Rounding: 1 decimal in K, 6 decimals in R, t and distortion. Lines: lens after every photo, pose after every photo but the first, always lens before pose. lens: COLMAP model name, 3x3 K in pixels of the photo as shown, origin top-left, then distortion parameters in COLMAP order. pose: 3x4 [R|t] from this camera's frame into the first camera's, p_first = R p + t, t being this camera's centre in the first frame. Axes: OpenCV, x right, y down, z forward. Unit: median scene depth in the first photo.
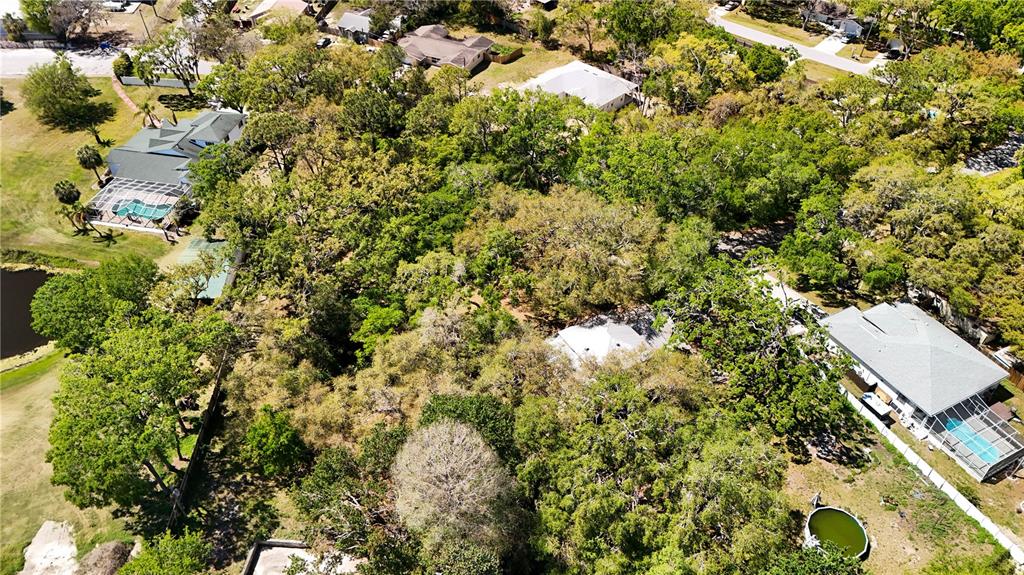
lens RADIAL K [[738.0, 0, 514.2], [0, 738.0, 285.7], [0, 0, 1]] dist [0.070207, -0.063382]
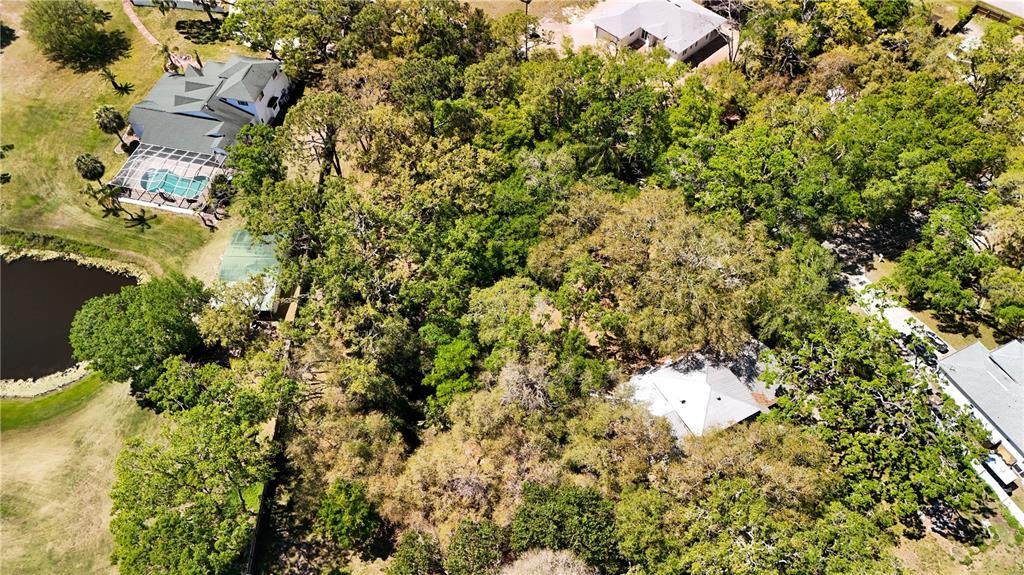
lens RADIAL K [[738.0, 0, 511.7], [0, 738.0, 282.0], [0, 0, 1]] dist [0.070207, -0.063382]
pose [[0.999572, 0.024524, -0.015932, -0.083116], [-0.020670, 0.977842, 0.208323, -0.201309], [0.020688, -0.207905, 0.977930, 0.118648]]
